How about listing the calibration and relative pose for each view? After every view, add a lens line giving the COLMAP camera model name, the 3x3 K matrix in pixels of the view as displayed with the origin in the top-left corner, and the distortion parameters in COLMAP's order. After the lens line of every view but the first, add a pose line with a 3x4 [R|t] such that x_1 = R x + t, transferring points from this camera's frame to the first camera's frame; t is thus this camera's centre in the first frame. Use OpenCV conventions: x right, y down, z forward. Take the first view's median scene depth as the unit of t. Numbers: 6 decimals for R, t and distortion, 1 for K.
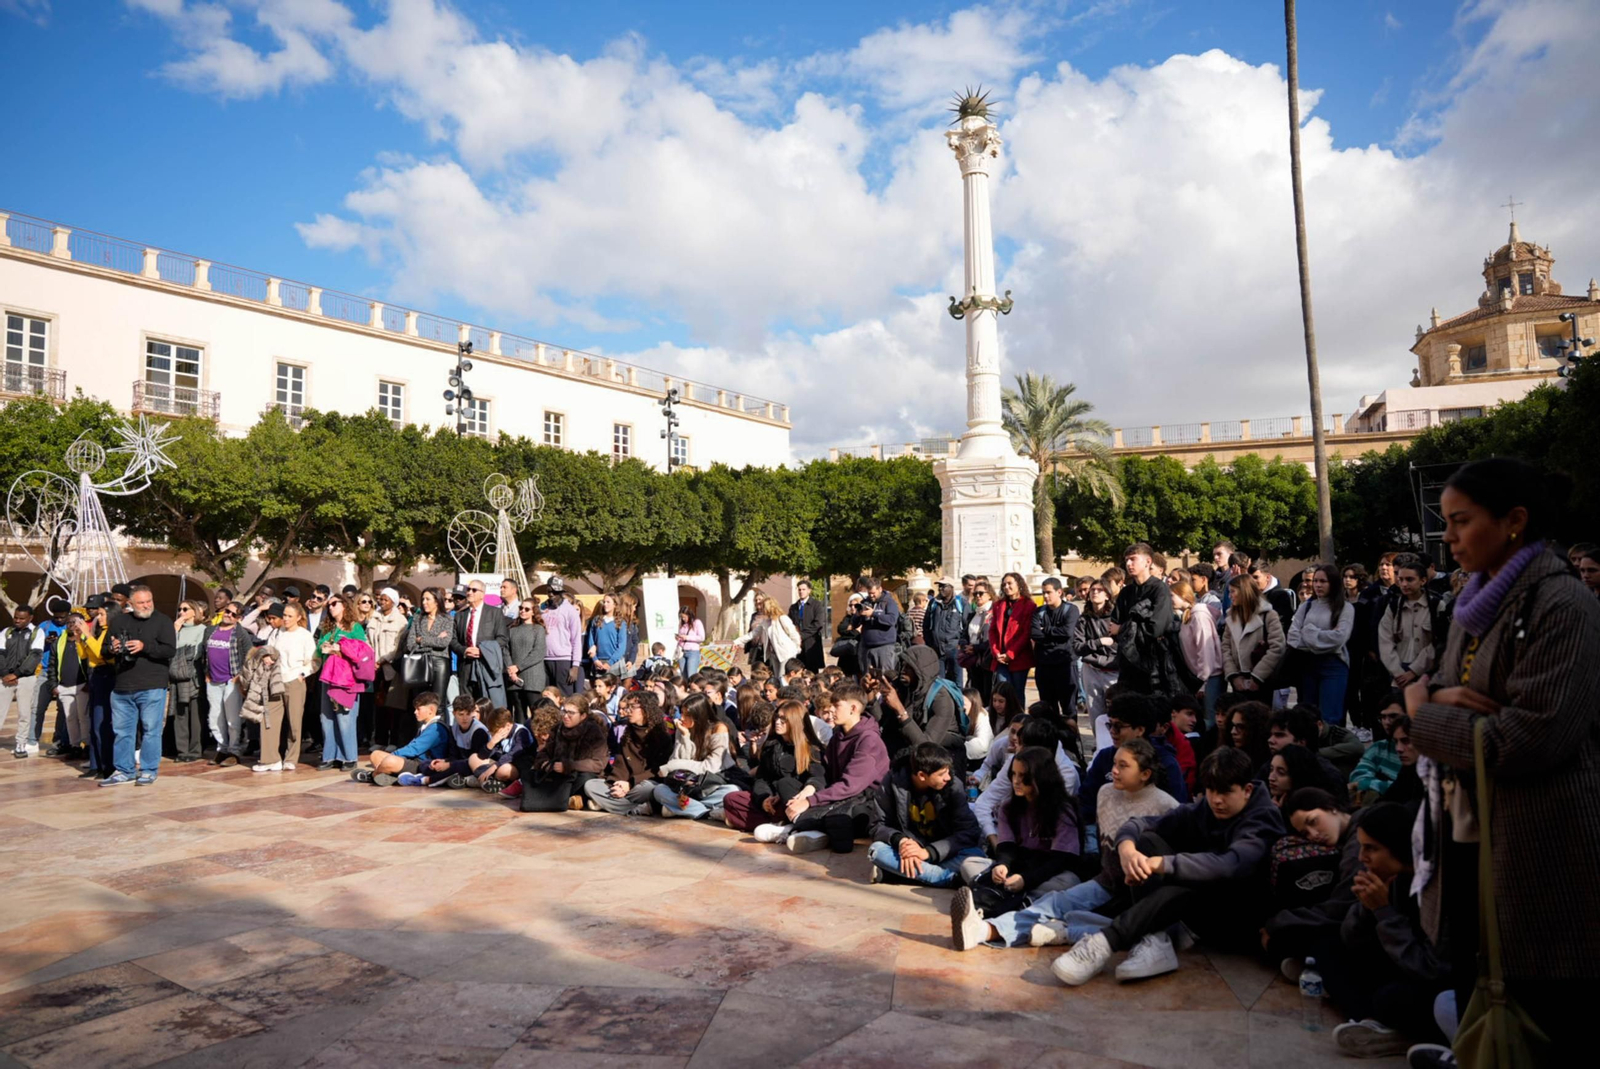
lens RADIAL K [[1100.2, 0, 791.3], [0, 1100.2, 540.2], [0, 0, 1]] dist [-0.142854, 0.109107]
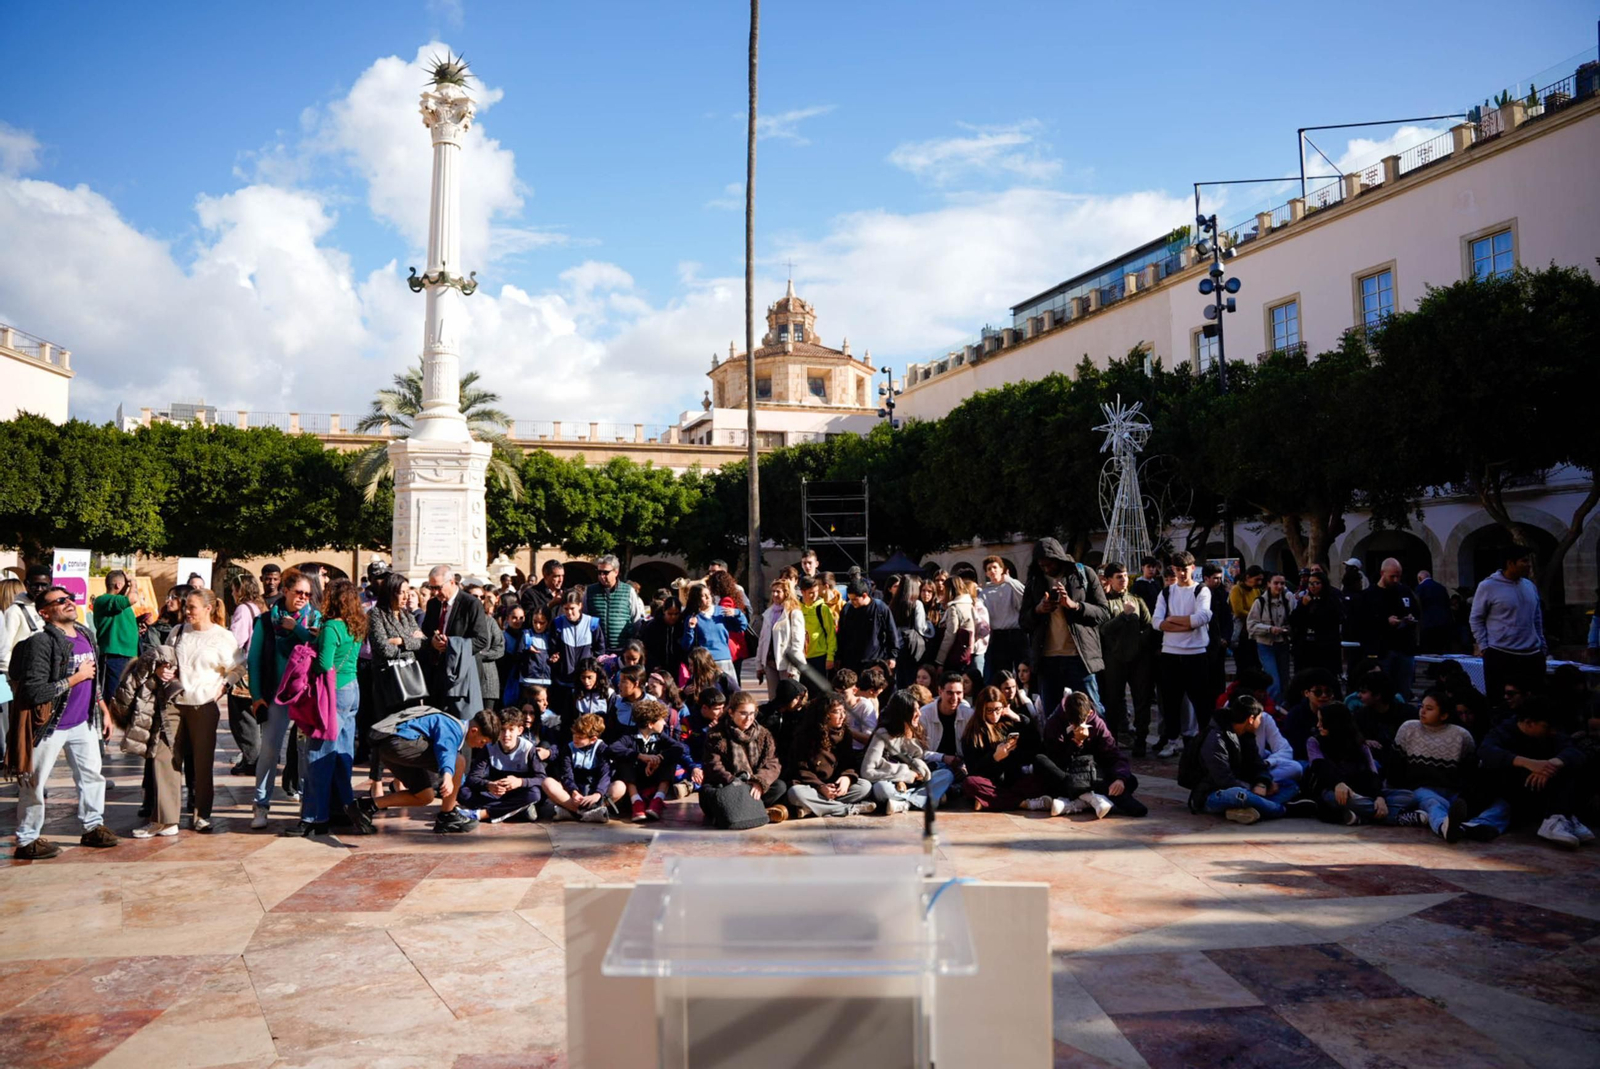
lens RADIAL K [[1100.3, 0, 797.0], [0, 1100.3, 538.1], [0, 0, 1]] dist [-0.143032, 0.110750]
pose [[0.762790, 0.039776, 0.645422, -0.148834], [-0.045208, 0.998944, -0.008135, 0.002627], [-0.645065, -0.022973, 0.763783, 0.053311]]
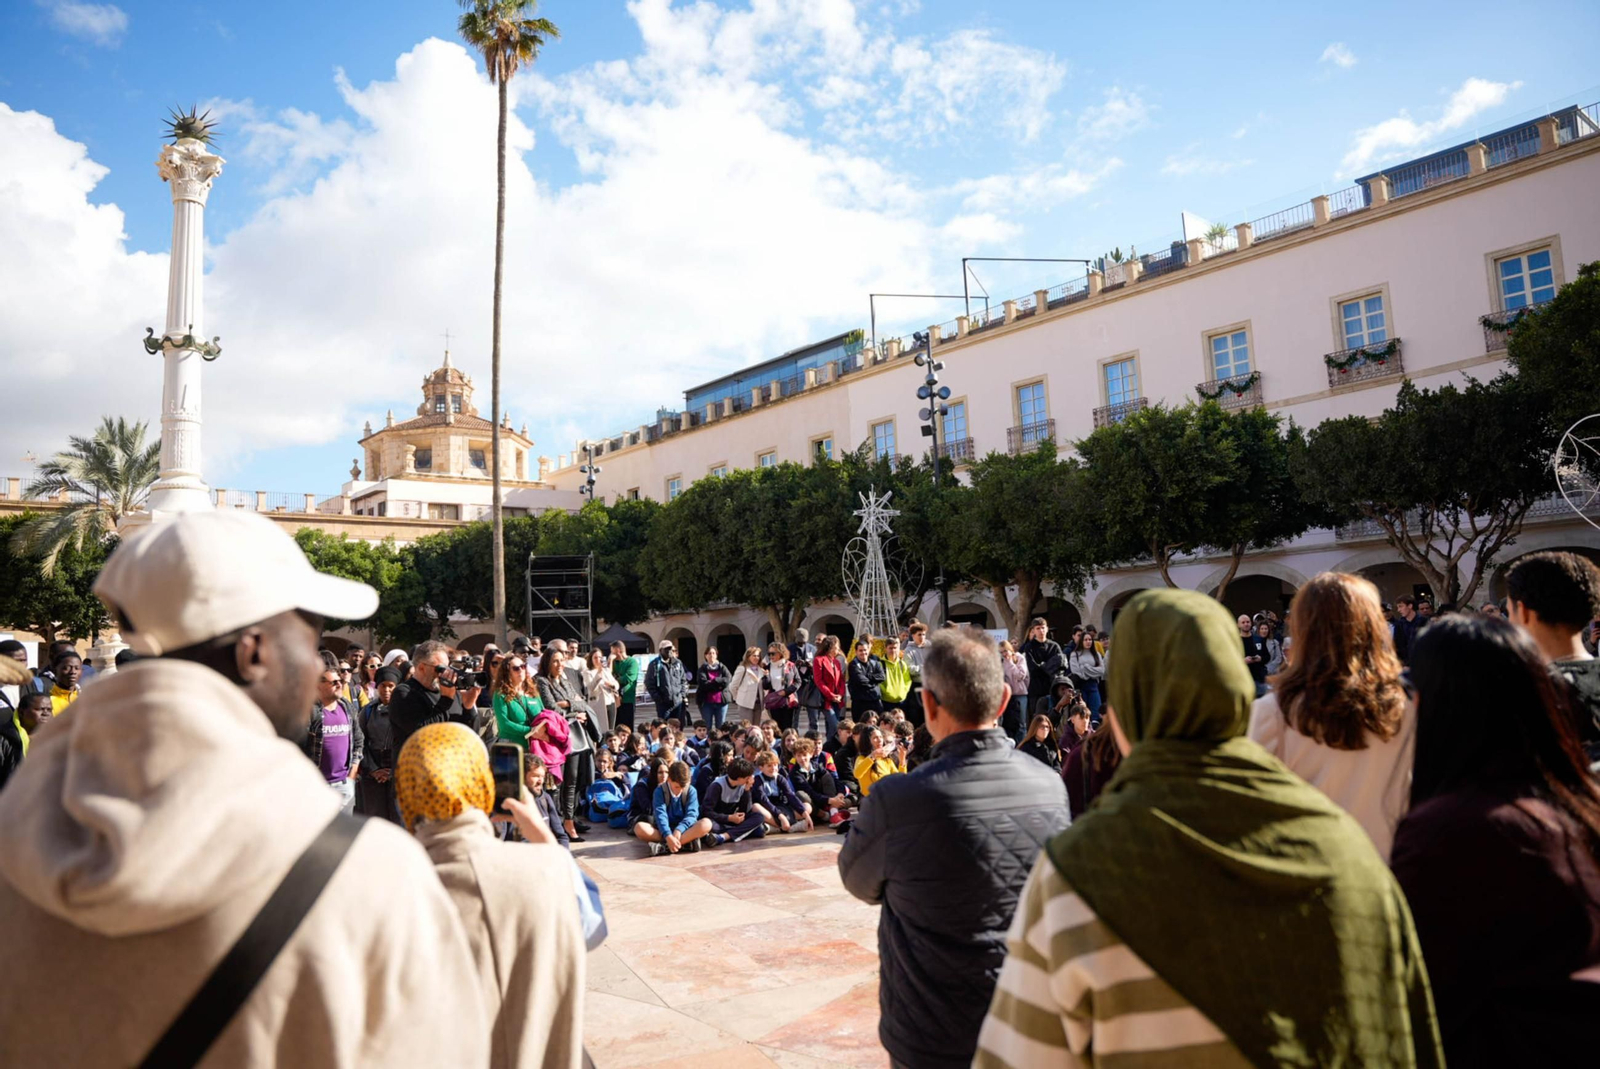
lens RADIAL K [[1100.3, 0, 797.0], [0, 1100.3, 538.1], [0, 0, 1]] dist [-0.143032, 0.110750]
pose [[0.479958, 0.086062, 0.873060, -0.263702], [-0.024527, 0.996104, -0.084707, 0.006140], [-0.876949, 0.019242, 0.480199, 0.097520]]
